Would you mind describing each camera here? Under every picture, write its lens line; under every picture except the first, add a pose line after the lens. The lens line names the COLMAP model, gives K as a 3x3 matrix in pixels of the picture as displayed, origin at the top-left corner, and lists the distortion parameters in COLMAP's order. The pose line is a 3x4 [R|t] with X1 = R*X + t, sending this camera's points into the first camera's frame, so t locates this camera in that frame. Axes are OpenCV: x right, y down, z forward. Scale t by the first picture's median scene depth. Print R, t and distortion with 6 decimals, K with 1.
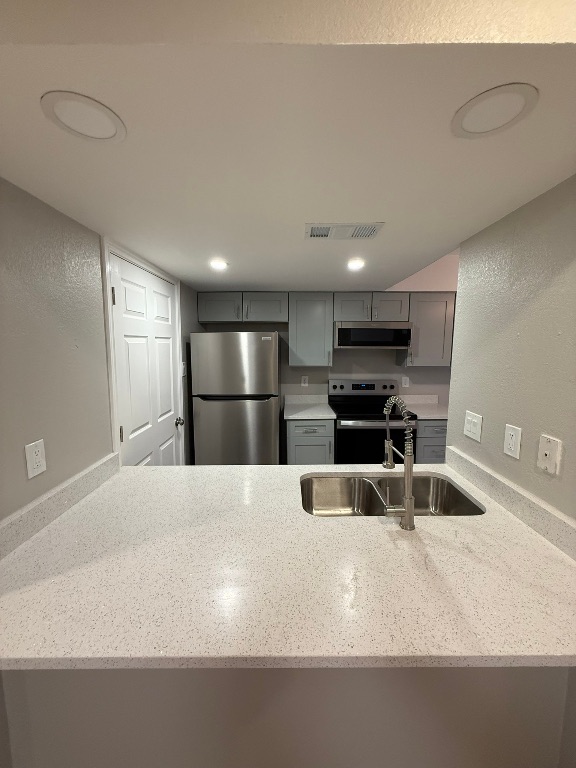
lens RADIAL K [[305.6, 0, 287.2], [0, 305.6, 380.9], [0, 0, 1]] dist [0.000477, 0.000496]
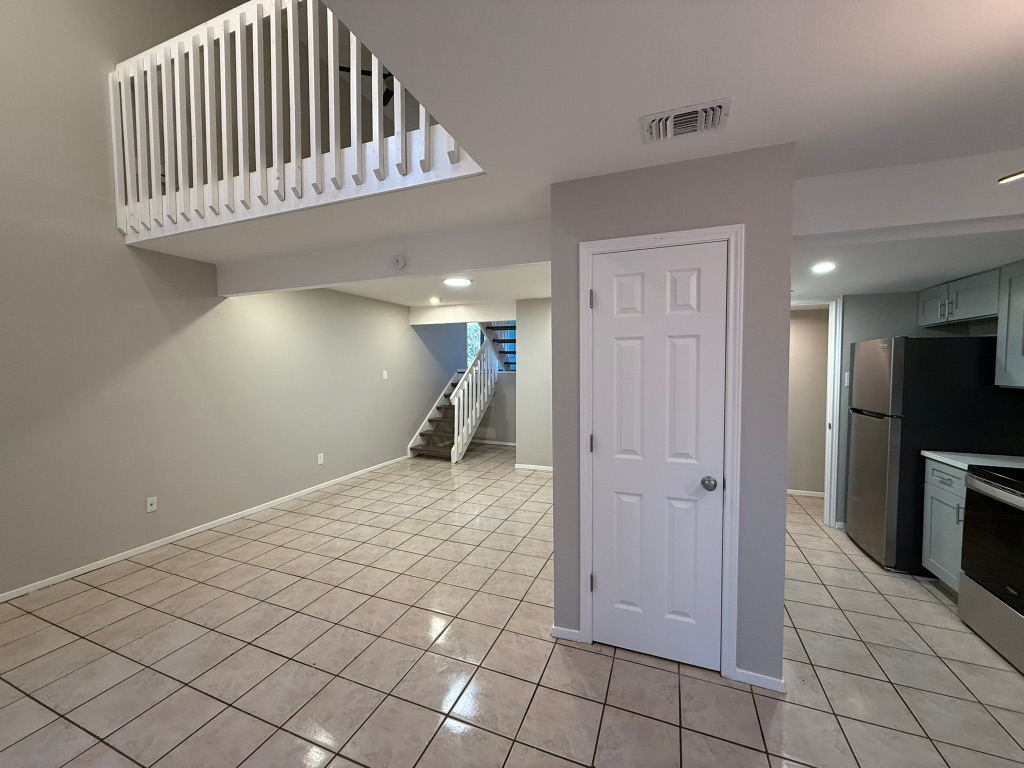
lens RADIAL K [[407.4, 0, 504.4], [0, 407.4, 383.3], [0, 0, 1]] dist [0.000477, 0.000496]
pose [[-0.370873, 0.040987, -0.927779, 1.119196], [-0.103103, 0.991032, 0.084996, -0.020487], [0.922943, 0.127180, -0.363321, 0.370487]]
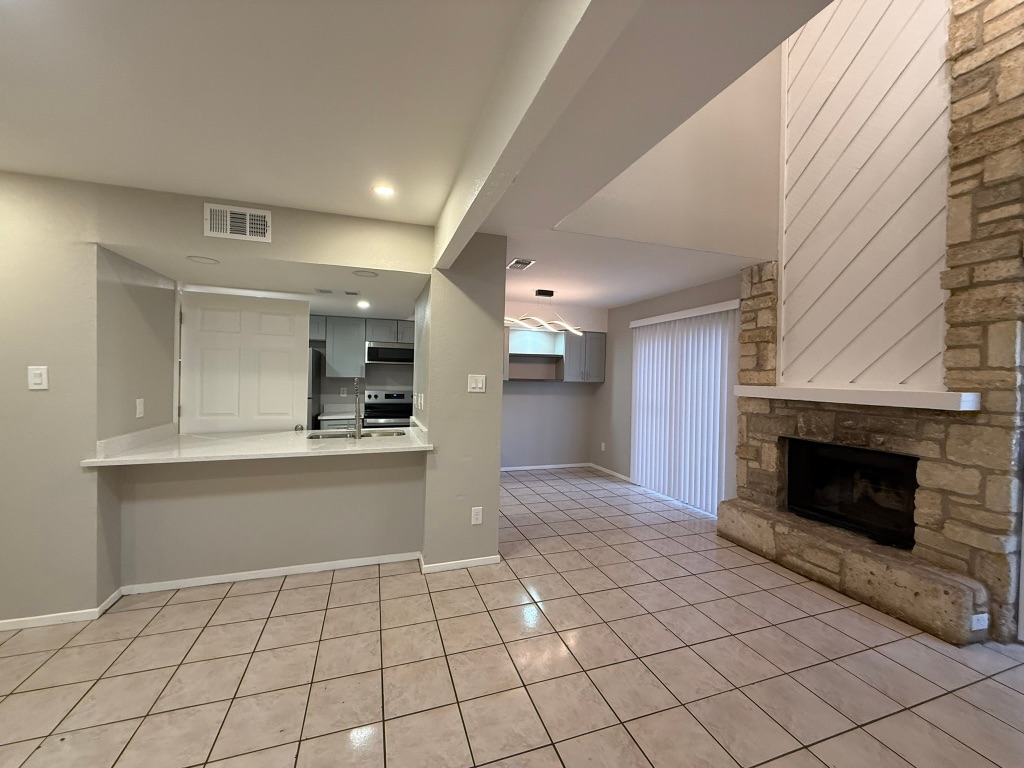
lens RADIAL K [[407.4, 0, 510.4], [0, 407.4, 383.8], [0, 0, 1]] dist [0.000477, 0.000496]
pose [[0.944670, 0.008556, 0.327911, 0.160558], [0.021410, 0.995920, -0.087664, 0.127759], [-0.327323, 0.089834, 0.940633, -0.699168]]
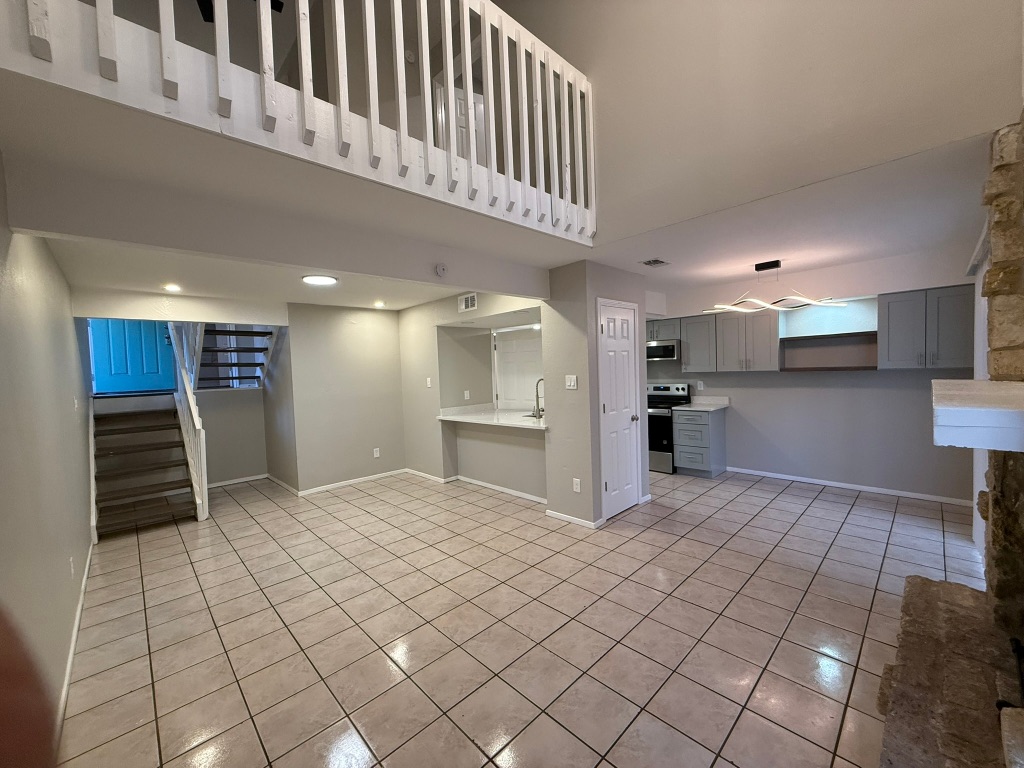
lens RADIAL K [[407.4, 0, 508.1], [0, 407.4, 385.1], [0, 0, 1]] dist [0.000477, 0.000496]
pose [[0.695240, -0.001494, -0.718776, 1.121674], [-0.039550, 0.998403, -0.040330, 0.107356], [0.717689, 0.056466, 0.694071, -0.760222]]
